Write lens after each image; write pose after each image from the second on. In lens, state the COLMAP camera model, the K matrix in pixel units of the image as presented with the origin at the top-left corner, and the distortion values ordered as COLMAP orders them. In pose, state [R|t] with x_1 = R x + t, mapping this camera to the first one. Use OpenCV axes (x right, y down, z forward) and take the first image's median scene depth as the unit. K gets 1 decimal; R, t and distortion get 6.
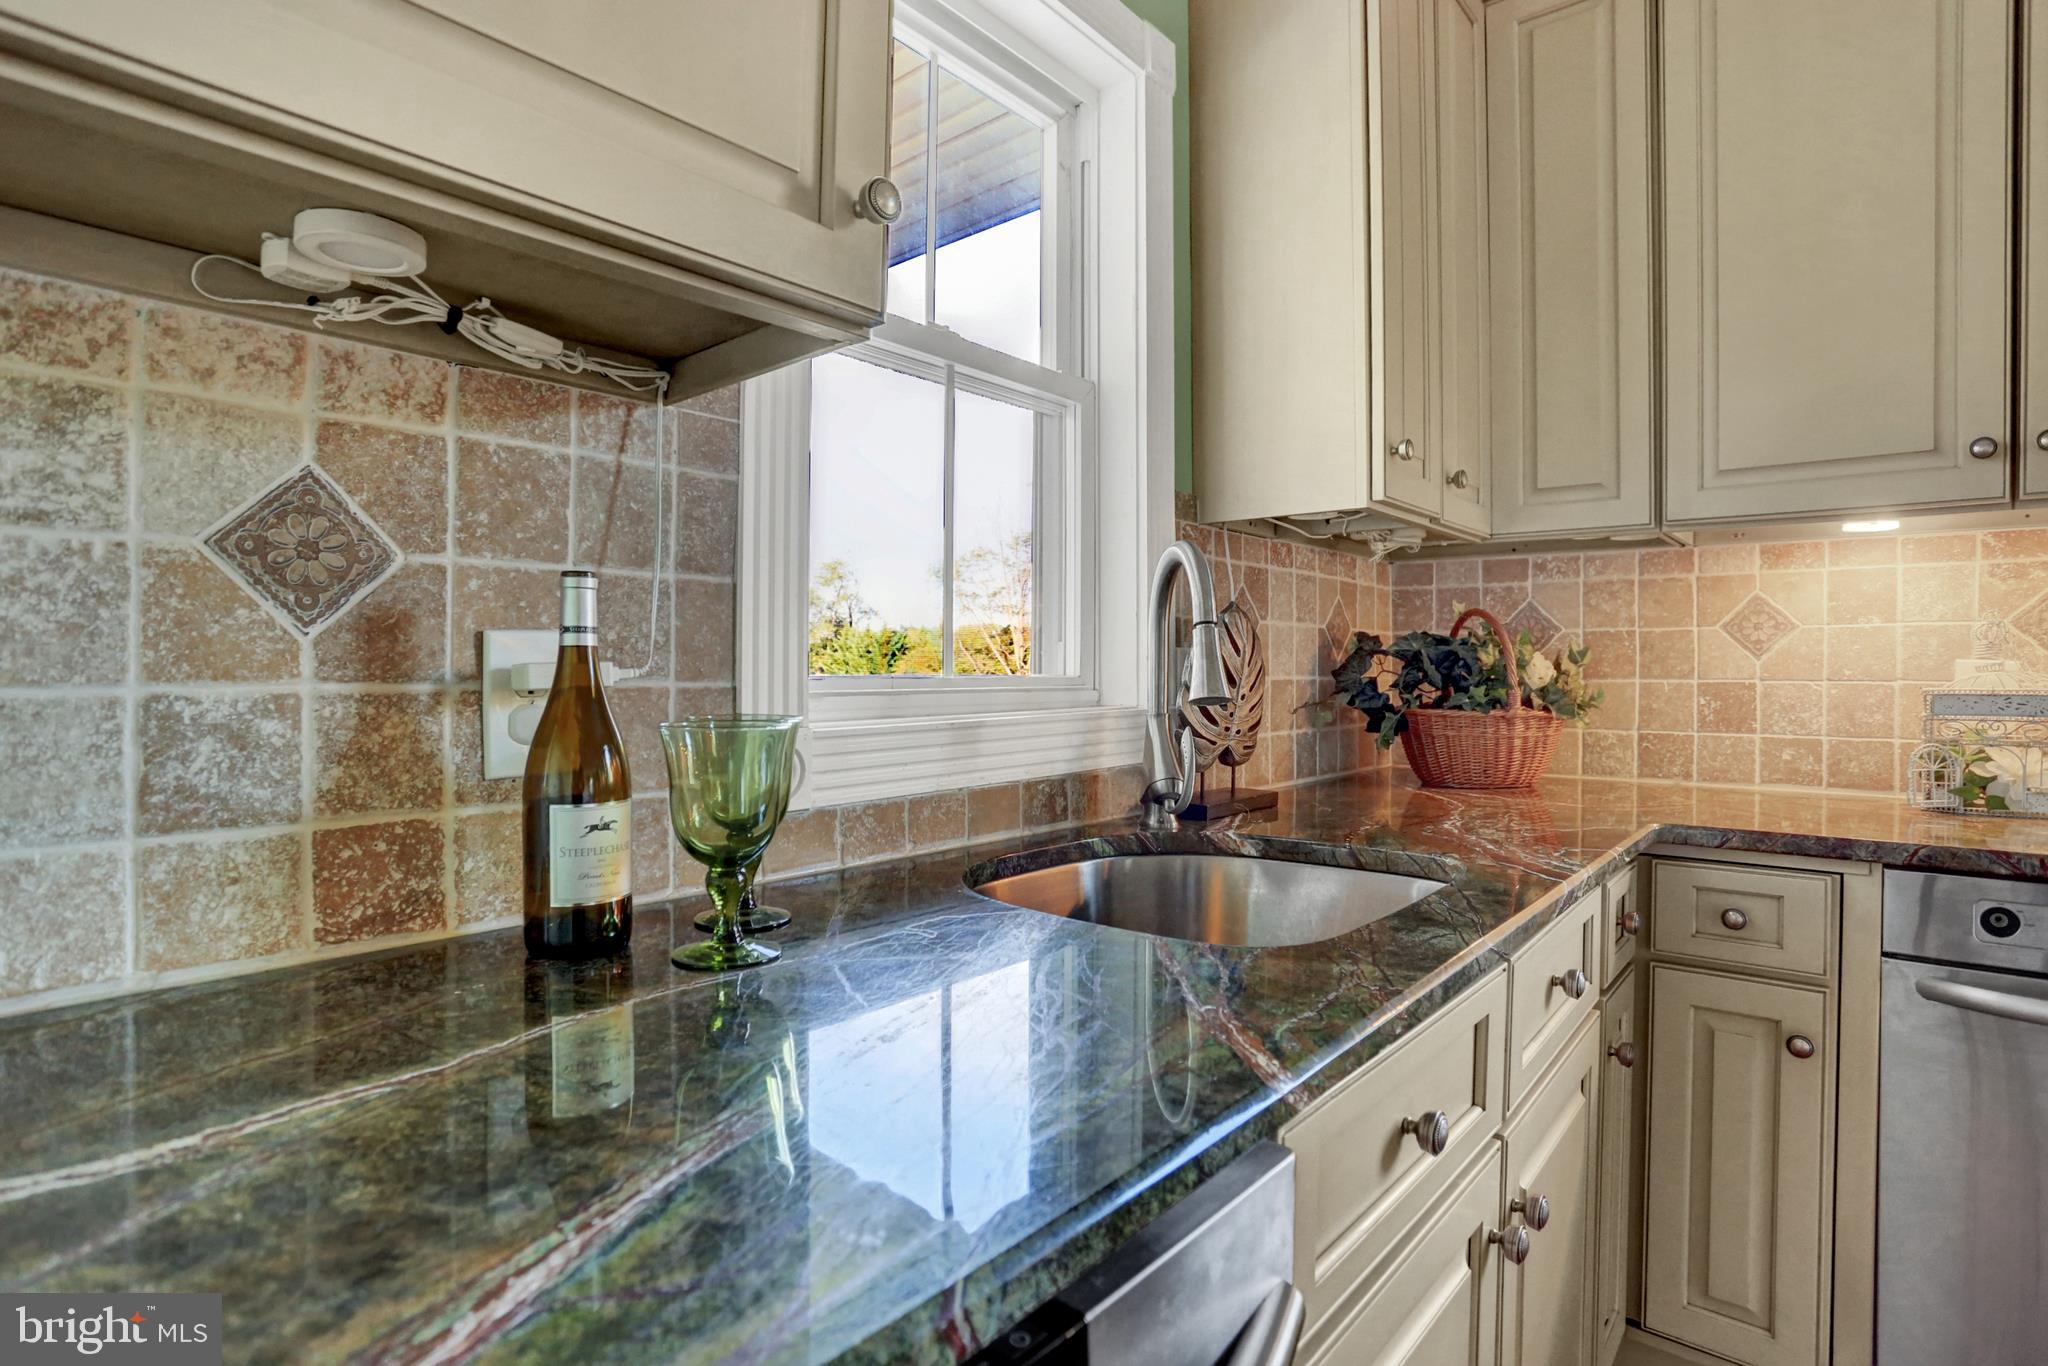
lens RADIAL K [[1028.5, 0, 1020.1], [0, 1028.5, 670.1], [0, 0, 1]] dist [-0.032239, 0.000501]
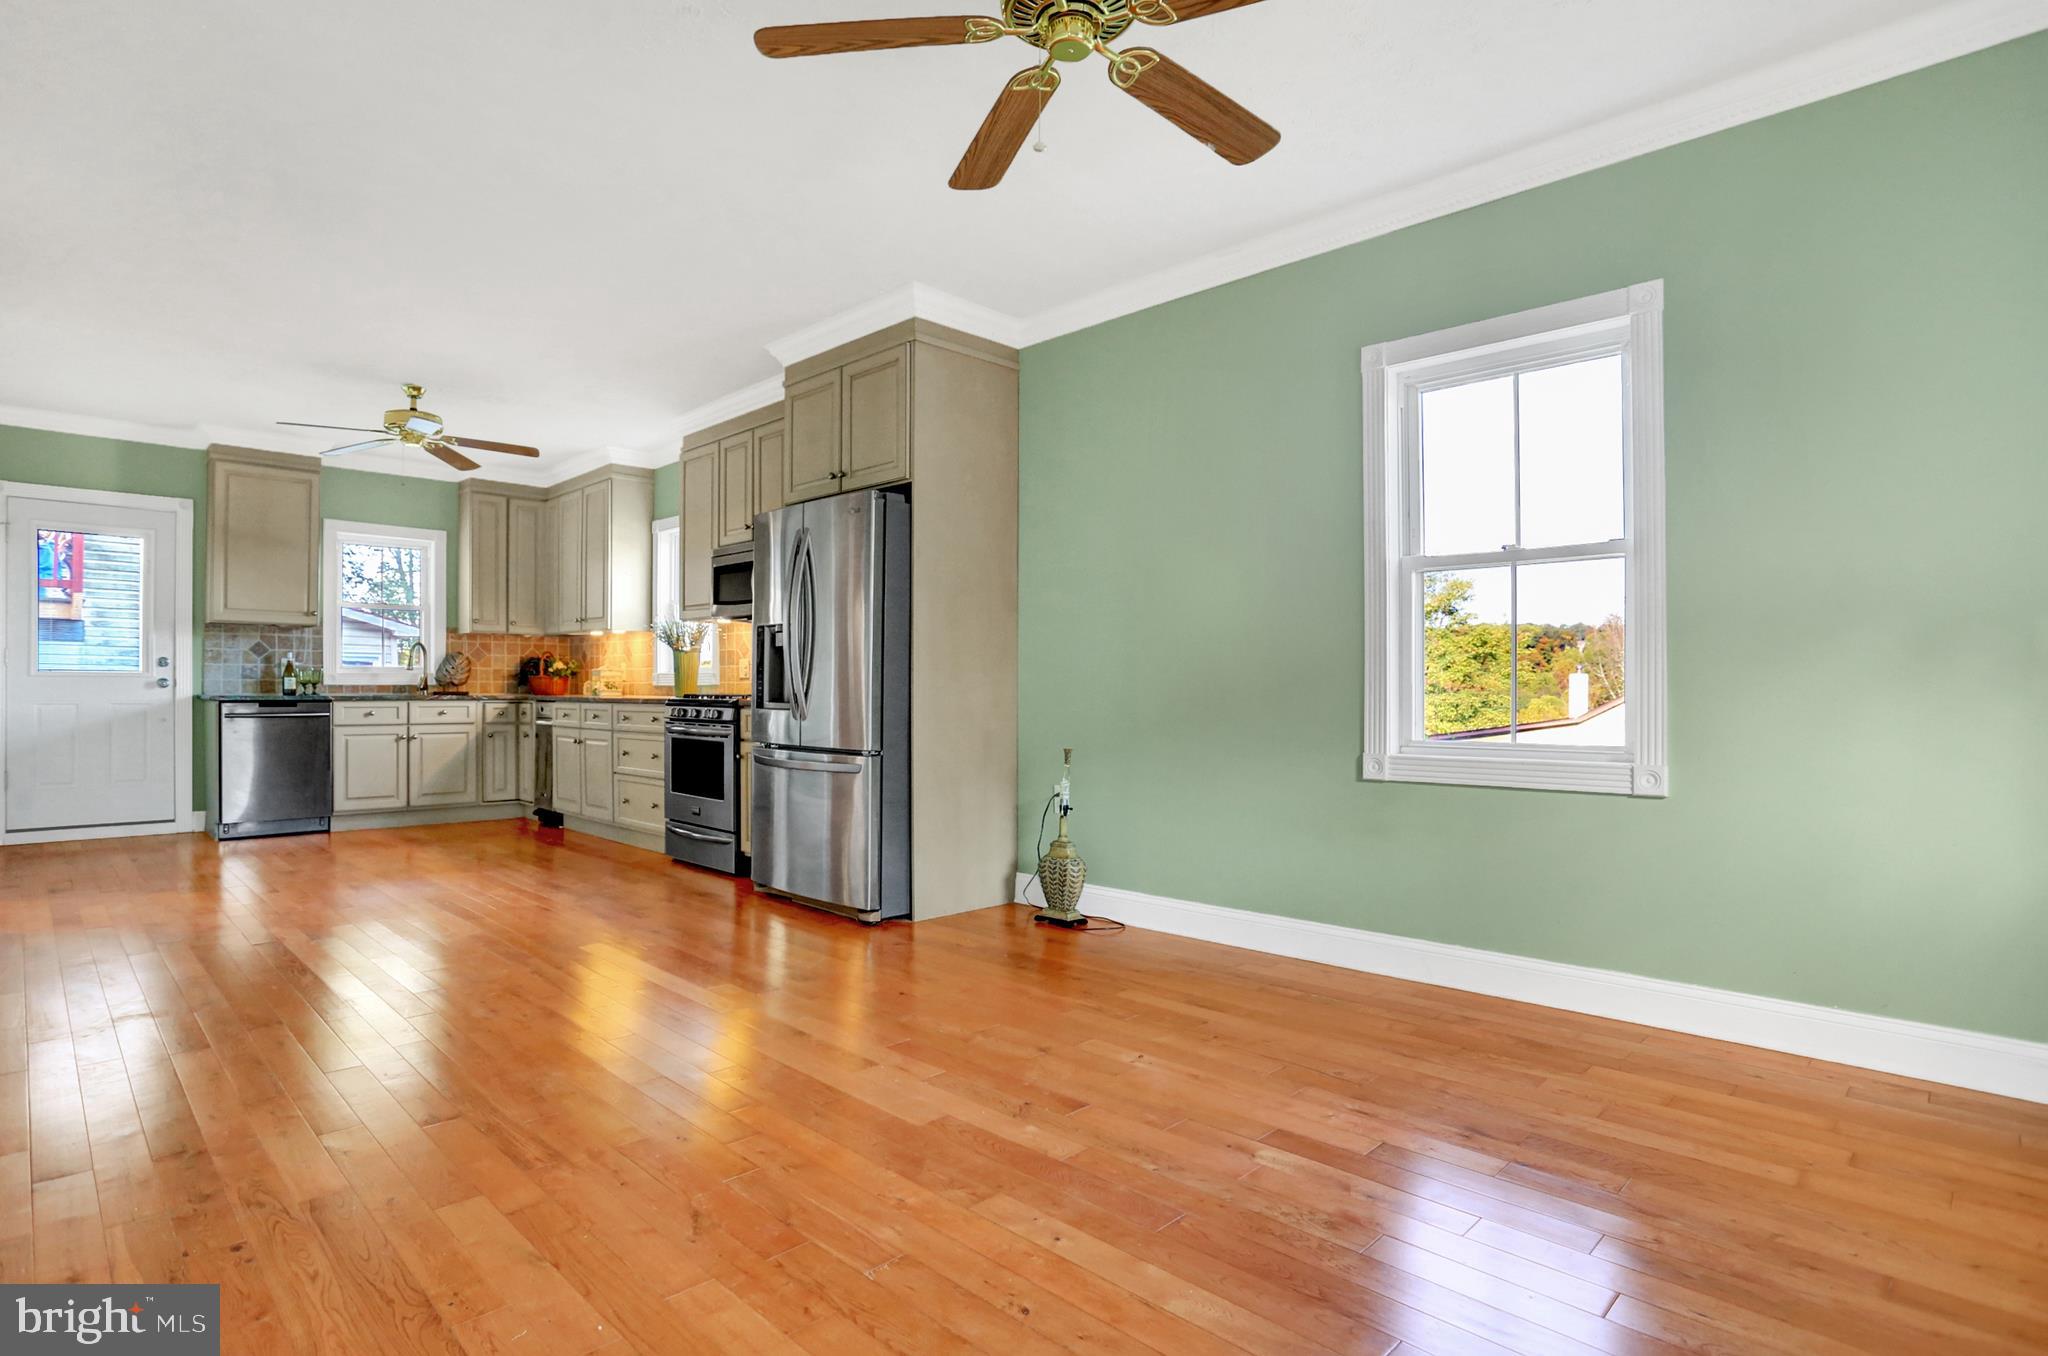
lens RADIAL K [[1036.6, 0, 1024.5], [0, 1036.6, 688.4], [0, 0, 1]] dist [-0.064327, 0.027552]
pose [[0.998107, 0.000591, -0.061502, 5.606751], [-0.000849, 0.999991, -0.004170, 0.219521], [0.061499, 0.004214, 0.998098, -6.356160]]
